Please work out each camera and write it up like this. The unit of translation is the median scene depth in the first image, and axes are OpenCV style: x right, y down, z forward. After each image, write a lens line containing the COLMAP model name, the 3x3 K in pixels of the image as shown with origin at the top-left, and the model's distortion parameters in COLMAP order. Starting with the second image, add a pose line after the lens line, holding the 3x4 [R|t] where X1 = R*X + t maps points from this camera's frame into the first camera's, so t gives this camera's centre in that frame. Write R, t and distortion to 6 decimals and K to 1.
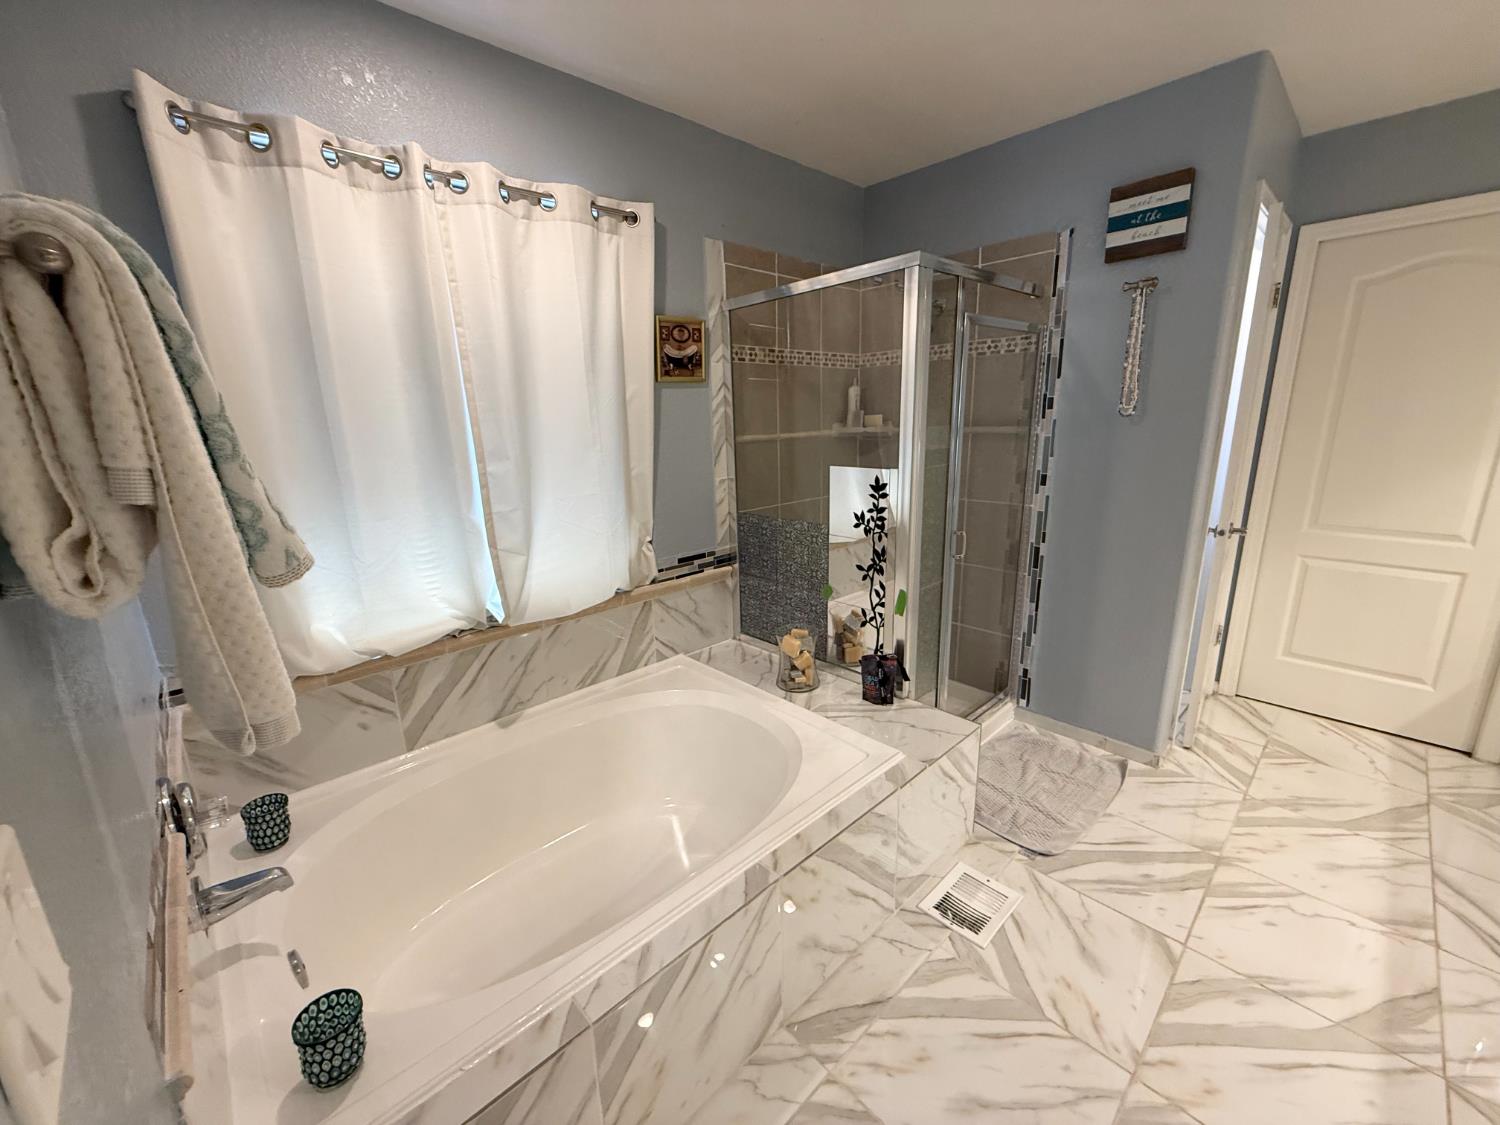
lens RADIAL K [[600.1, 0, 752.3], [0, 600.1, 564.1], [0, 0, 1]] dist [0.001306, -0.000062]
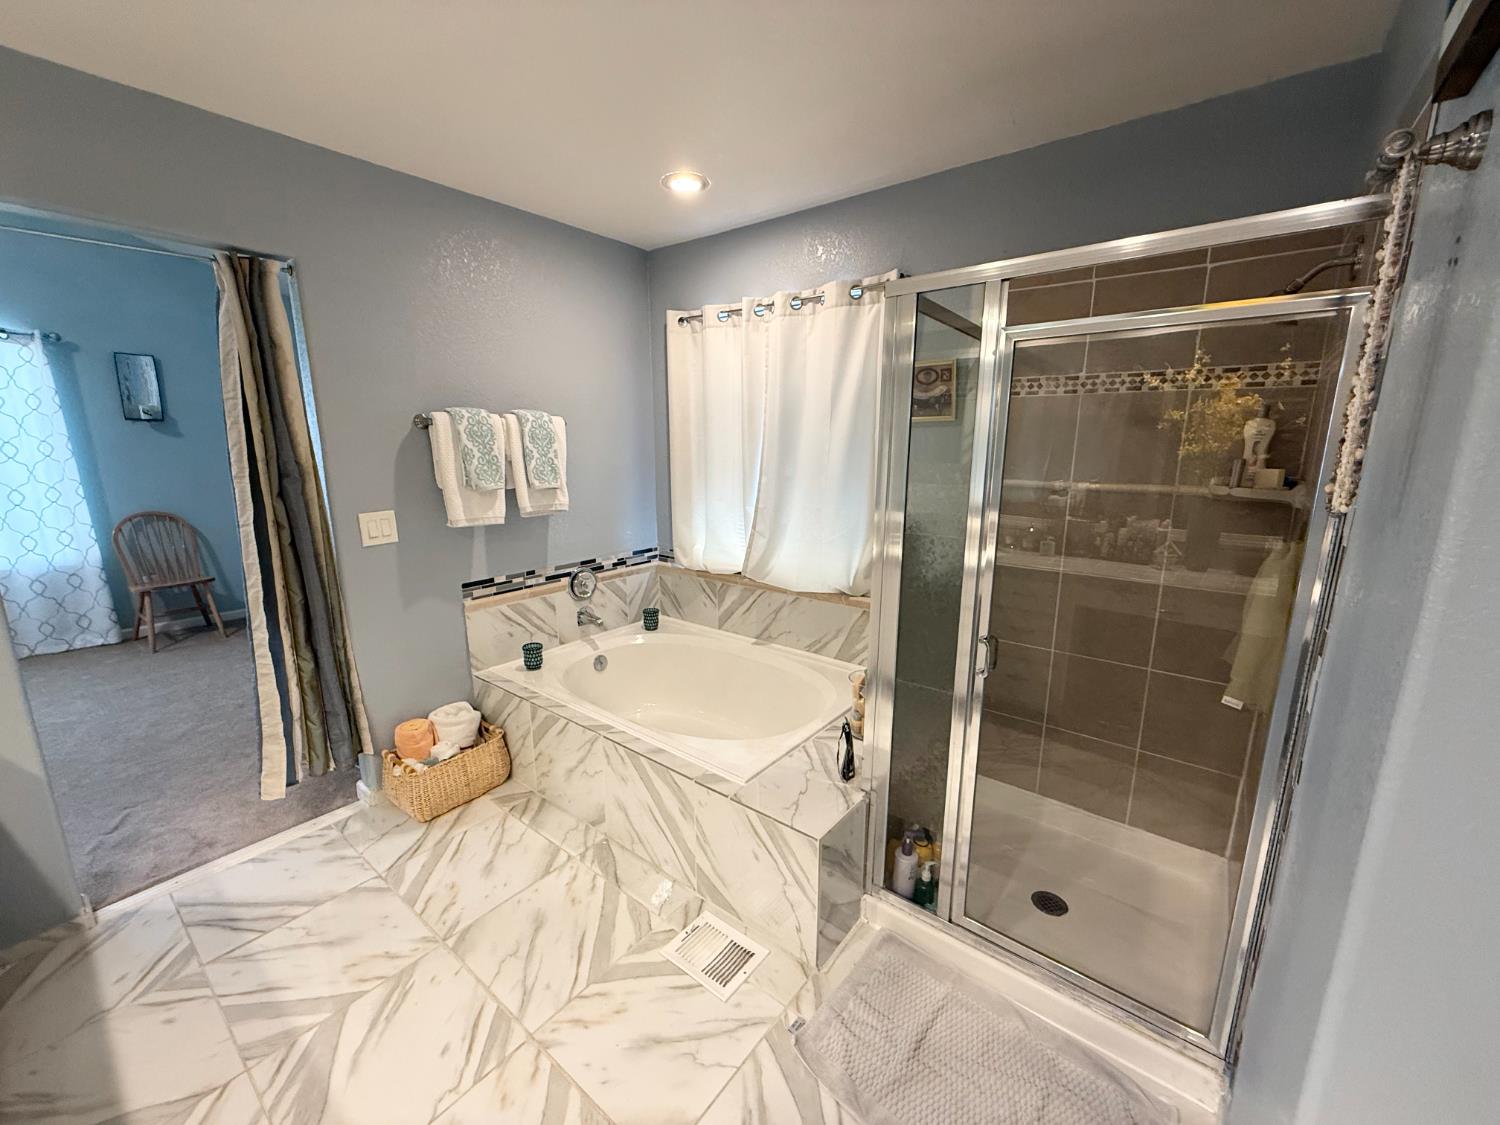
lens RADIAL K [[600.1, 0, 750.1], [0, 600.1, 565.8], [0, 0, 1]] dist [0.001306, -0.000062]
pose [[0.140059, 0.231263, -0.962757, 1.207180], [-0.245671, 0.950053, 0.192472, -0.255918], [0.959181, 0.209564, 0.189878, 0.749856]]
